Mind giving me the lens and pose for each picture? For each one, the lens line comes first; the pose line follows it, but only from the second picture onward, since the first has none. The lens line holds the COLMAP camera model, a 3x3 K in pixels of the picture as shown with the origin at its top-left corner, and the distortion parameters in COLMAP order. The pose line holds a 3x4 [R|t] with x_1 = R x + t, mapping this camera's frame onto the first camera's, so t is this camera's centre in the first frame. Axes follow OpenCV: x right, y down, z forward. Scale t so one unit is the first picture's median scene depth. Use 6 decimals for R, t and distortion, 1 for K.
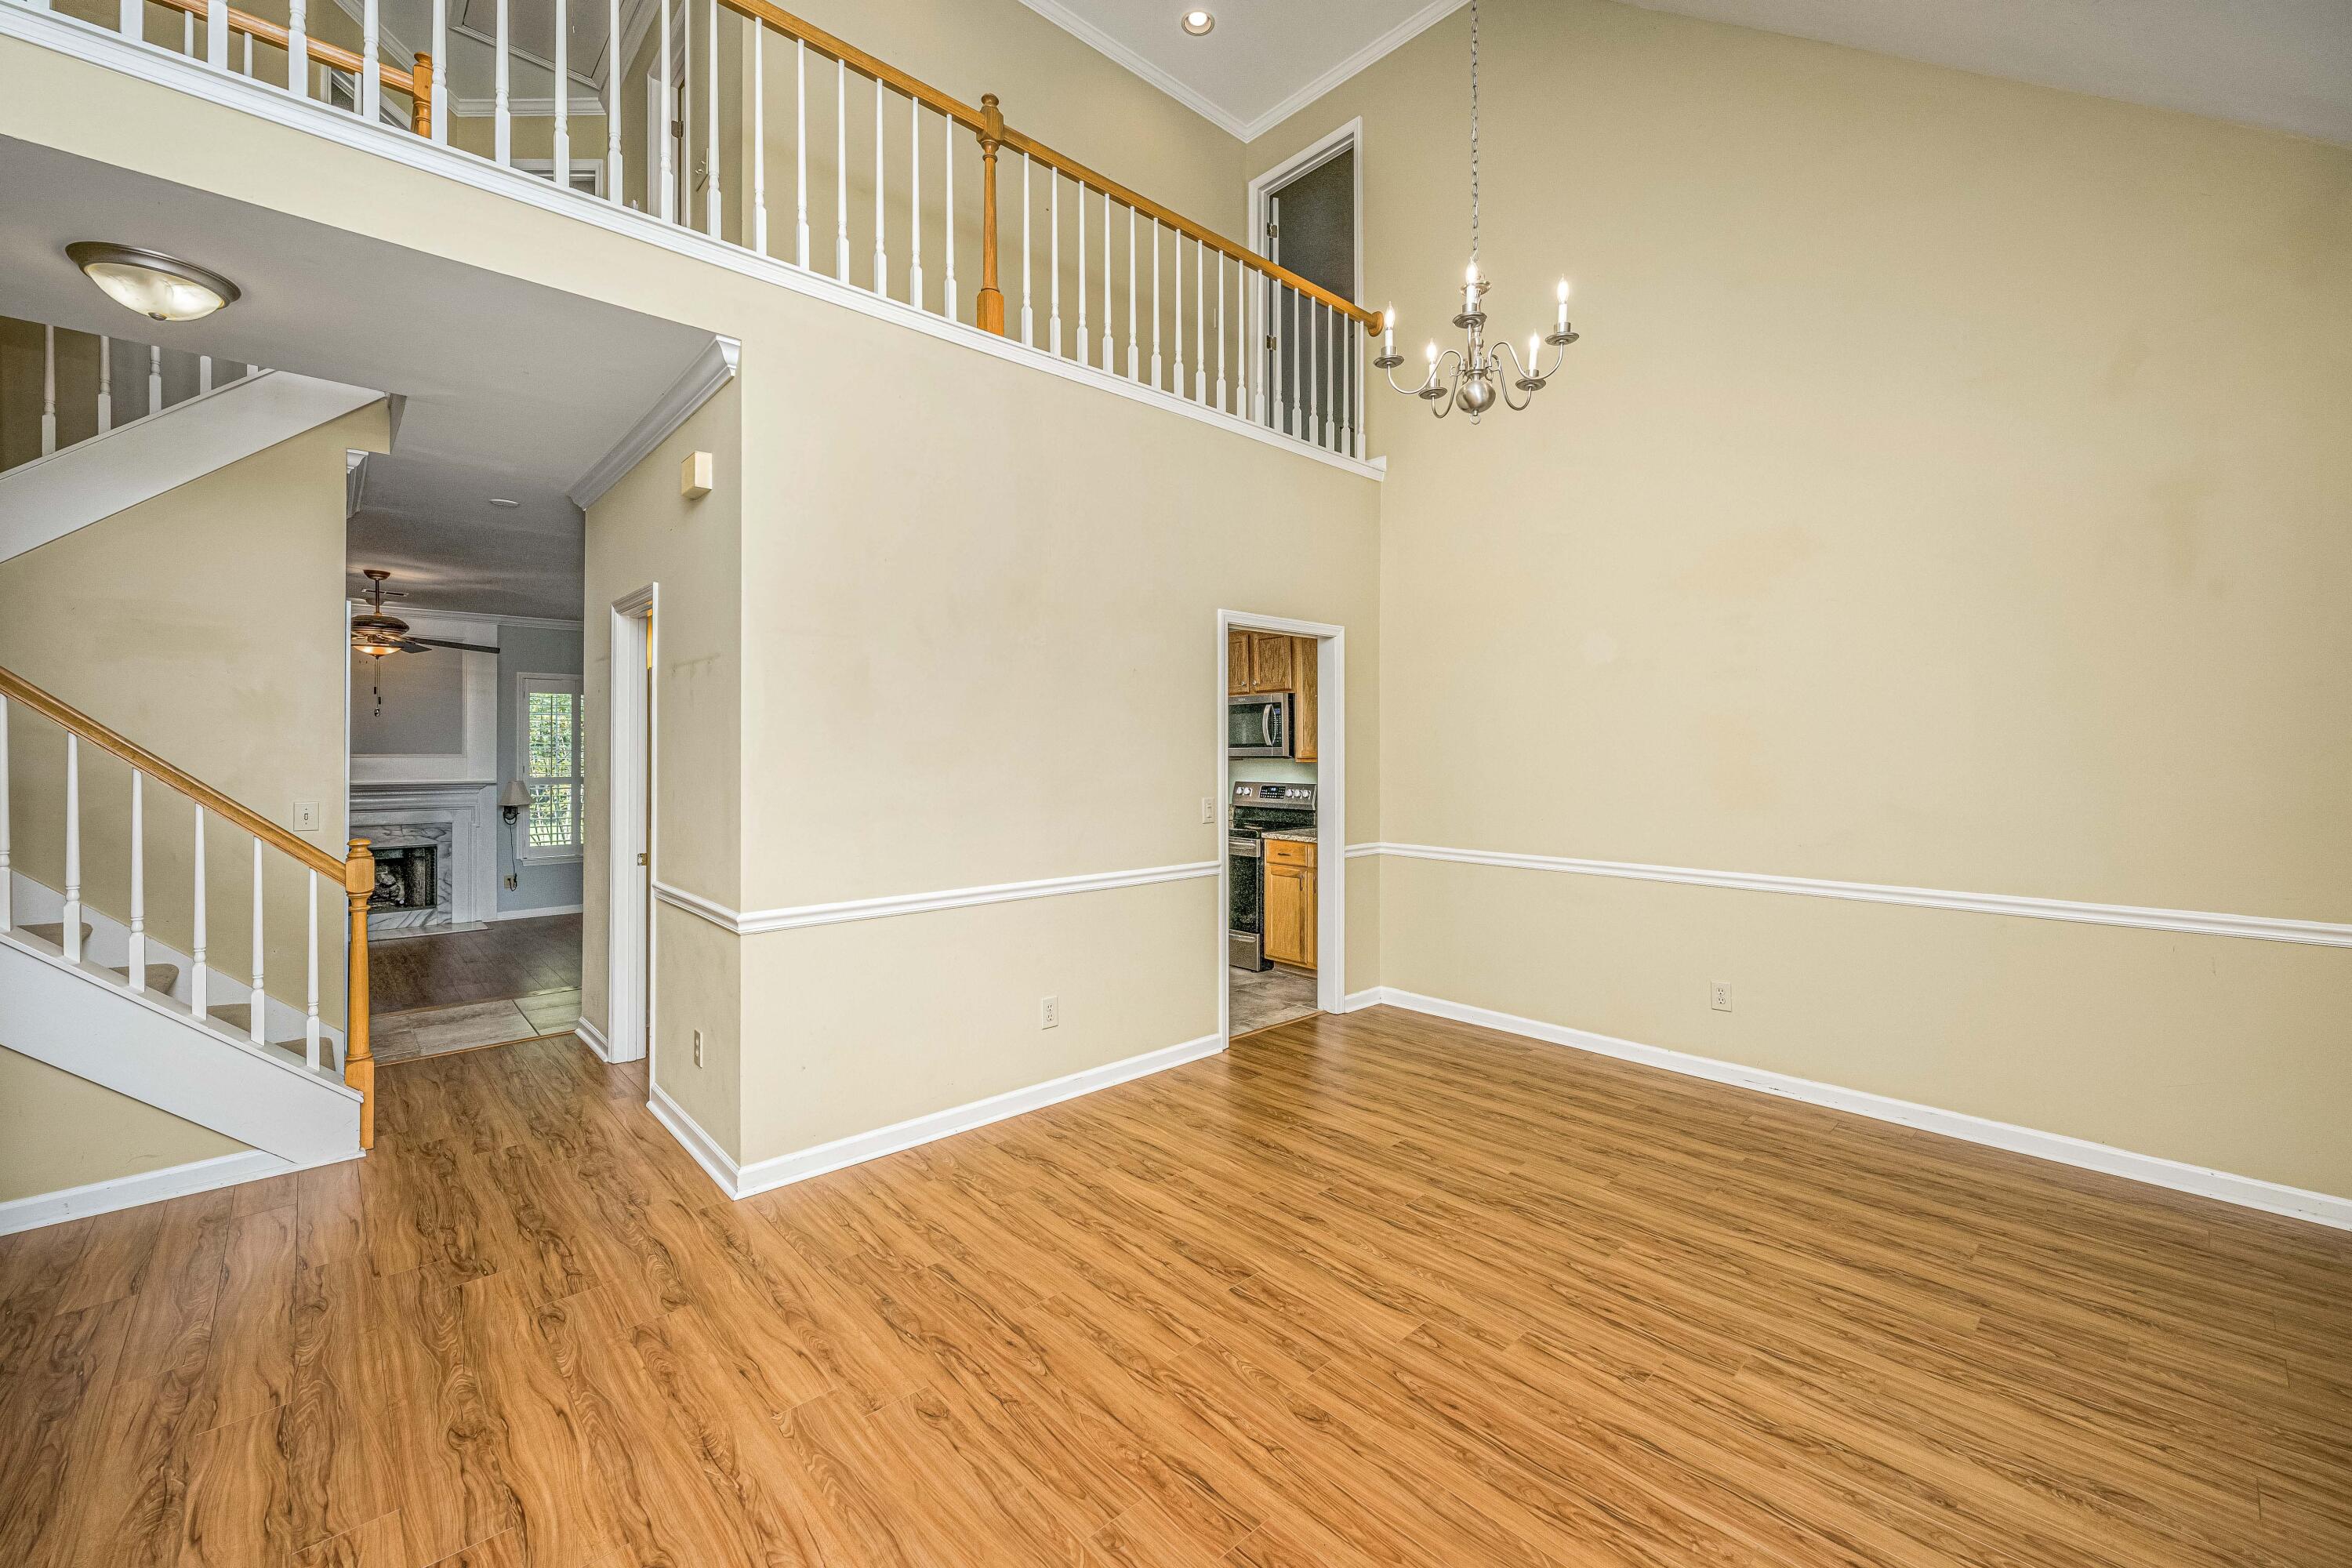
lens RADIAL K [[941.0, 0, 1177.9], [0, 941.0, 749.4], [0, 0, 1]] dist [-0.000829, 0.000240]
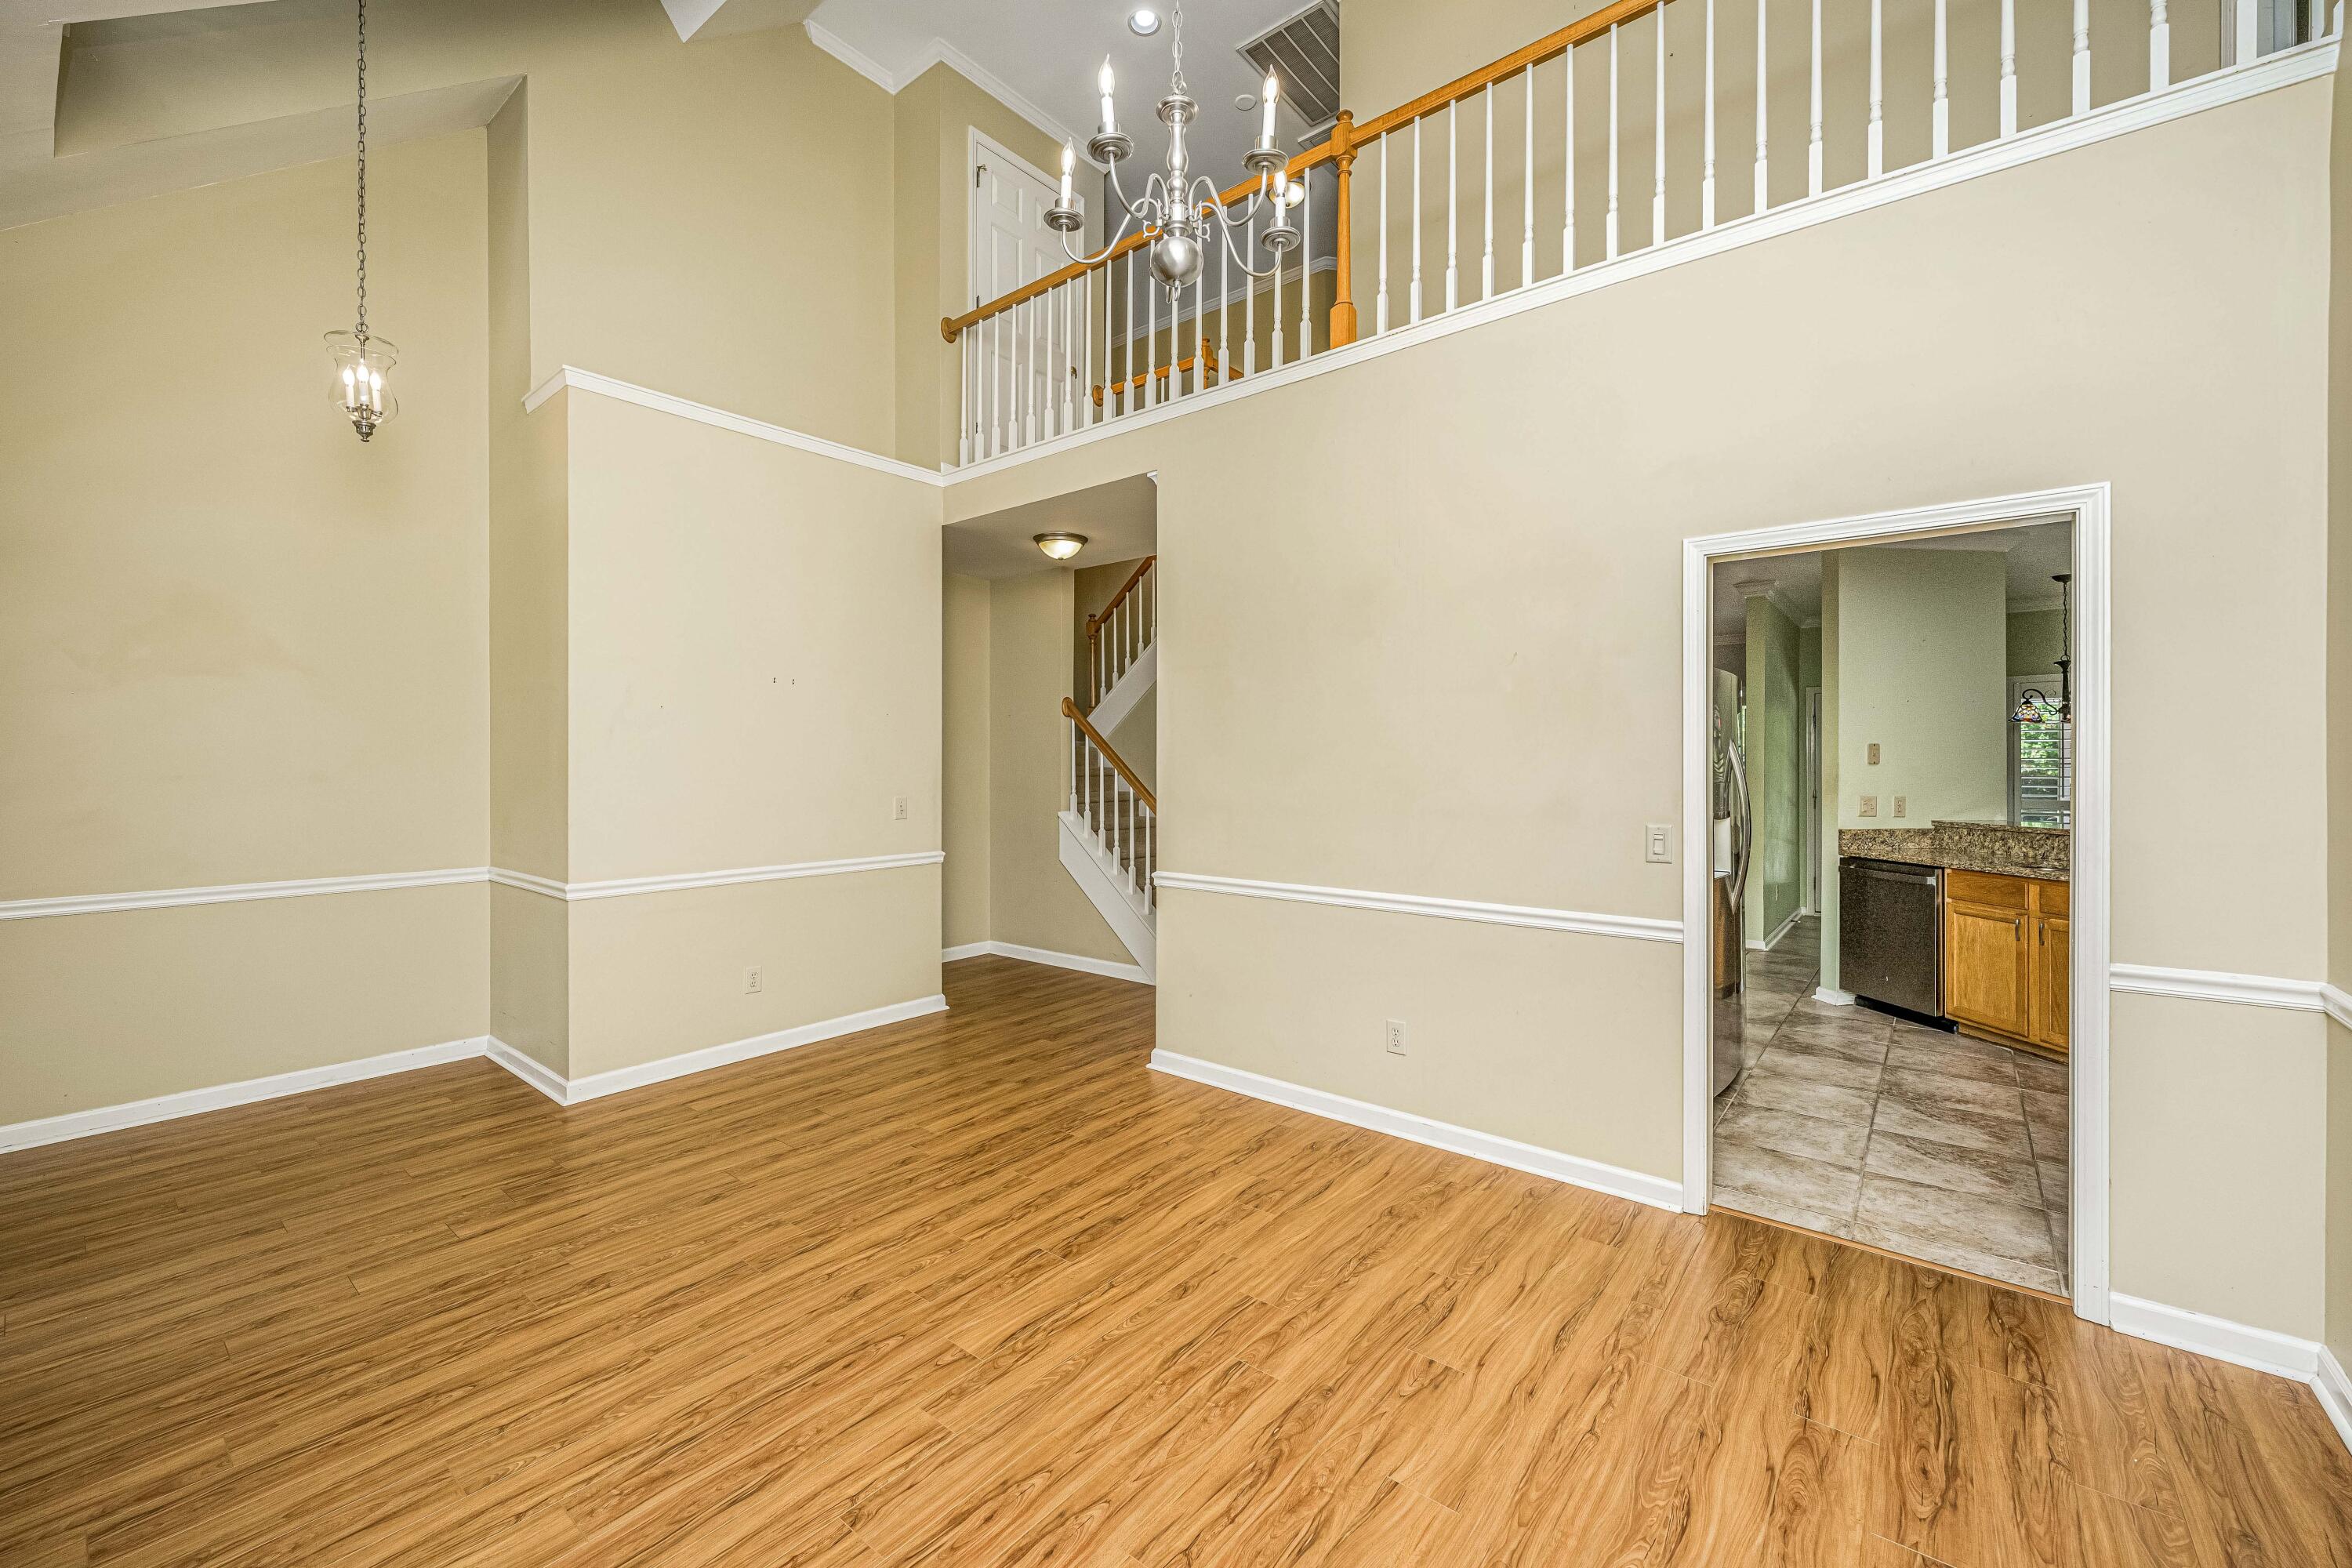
lens RADIAL K [[945.7, 0, 1182.8], [0, 945.7, 769.5], [0, 0, 1]] dist [-0.001998, -0.000169]
pose [[0.144868, 0.007800, -0.989420, 1.050347], [-0.000719, 0.999969, 0.007778, 0.012855], [0.989451, -0.000415, 0.144869, 0.917963]]
